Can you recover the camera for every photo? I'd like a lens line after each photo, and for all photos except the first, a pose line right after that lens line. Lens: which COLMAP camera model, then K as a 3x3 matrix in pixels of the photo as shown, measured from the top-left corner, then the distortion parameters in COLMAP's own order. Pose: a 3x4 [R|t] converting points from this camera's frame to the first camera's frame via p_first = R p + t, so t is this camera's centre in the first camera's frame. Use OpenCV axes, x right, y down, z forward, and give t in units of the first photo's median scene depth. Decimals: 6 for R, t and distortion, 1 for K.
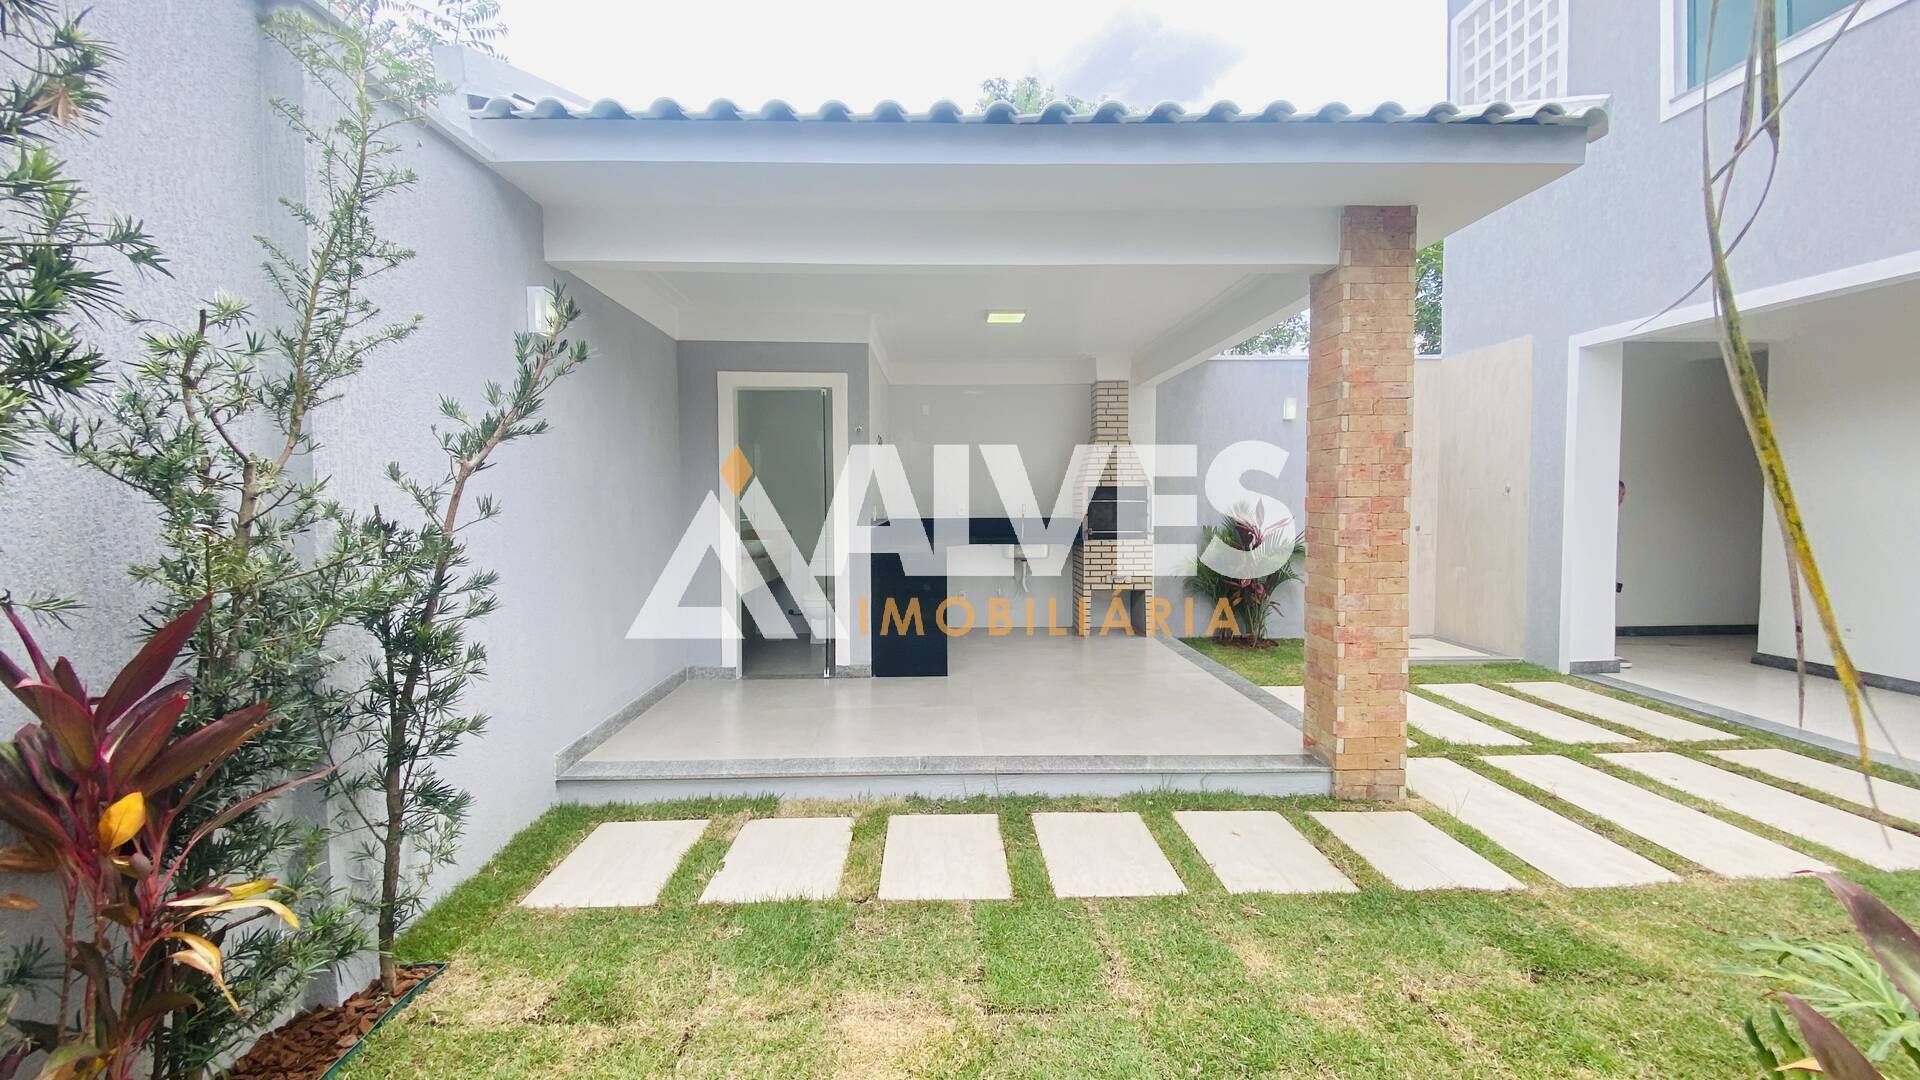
lens RADIAL K [[774.2, 0, 955.7], [0, 774.2, 531.9], [0, 0, 1]] dist [0.013465, -0.016858]
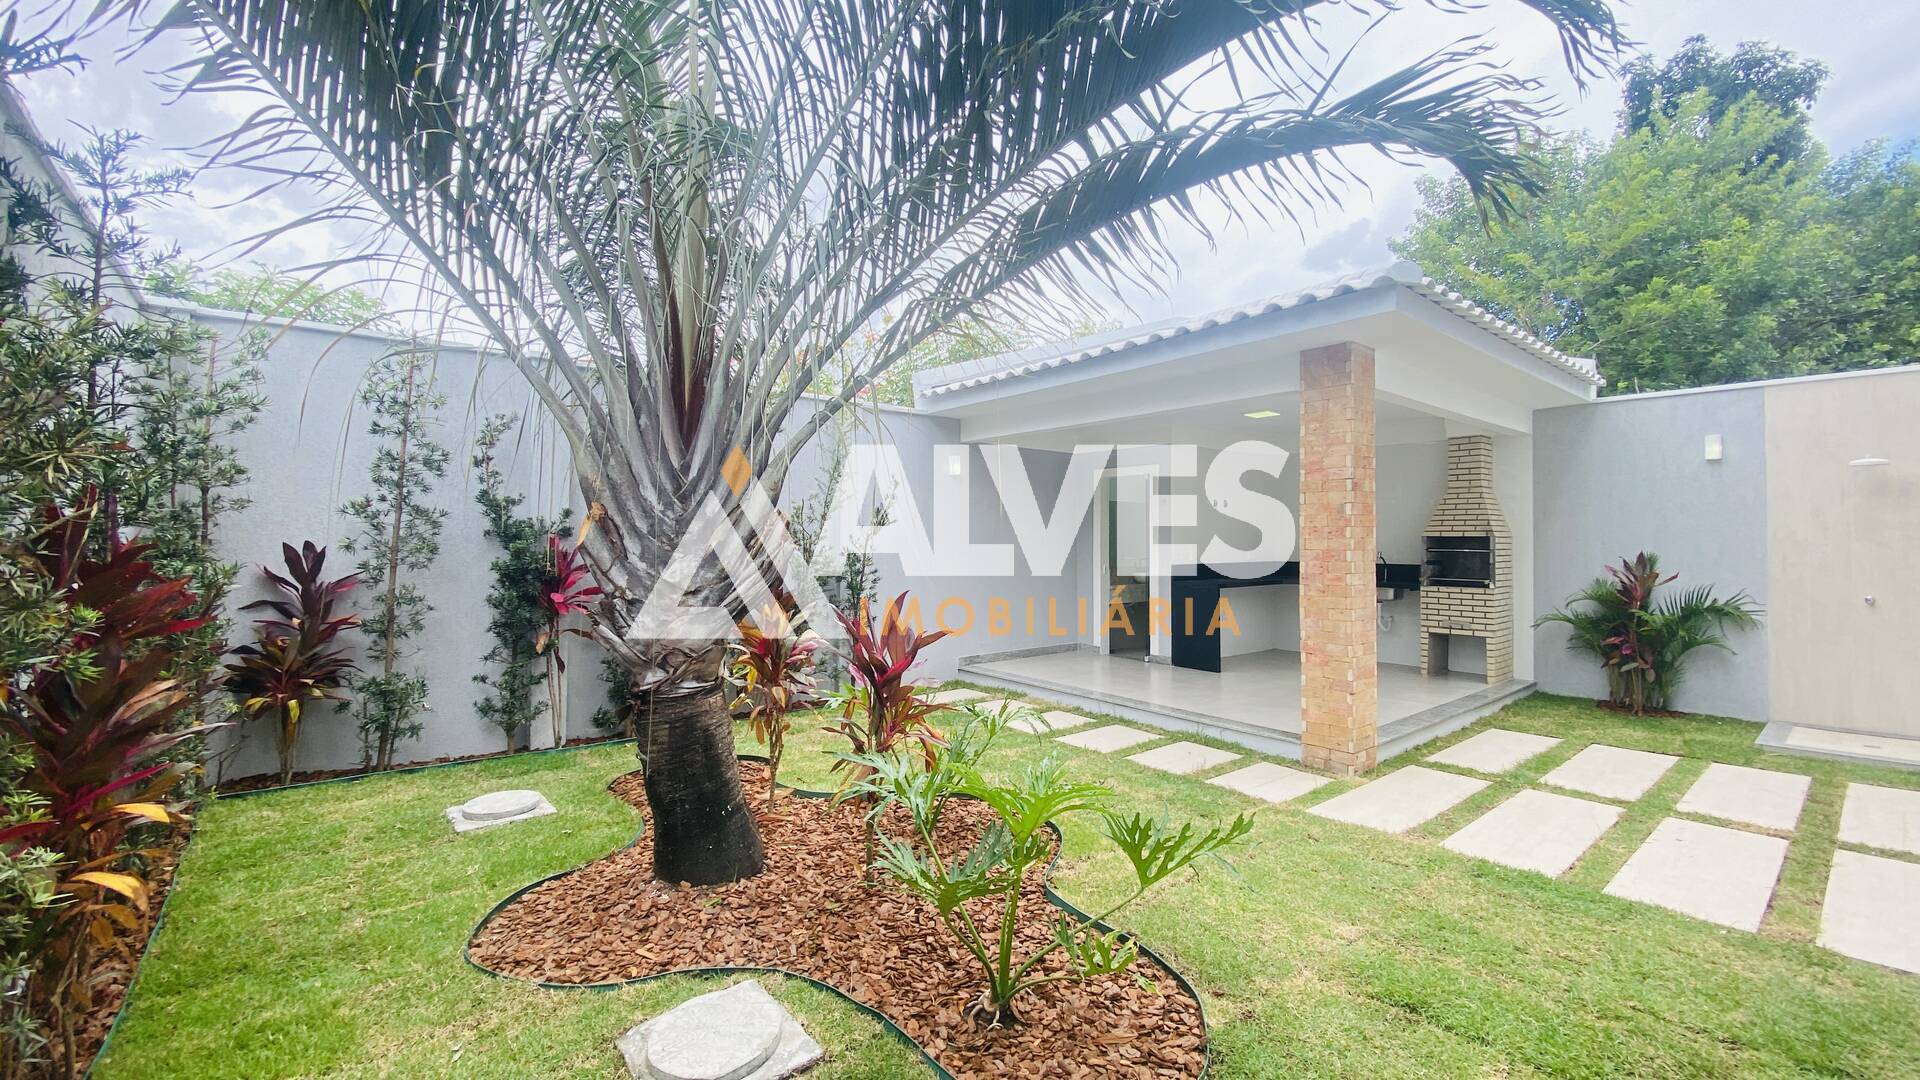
lens RADIAL K [[774.2, 0, 957.2], [0, 774.2, 521.9], [0, 0, 1]] dist [0.013465, -0.016858]
pose [[0.613022, -0.010728, -0.789993, 1.249321], [-0.041820, 0.998065, -0.046005, -0.002877], [0.788958, 0.061240, 0.611388, -0.388074]]
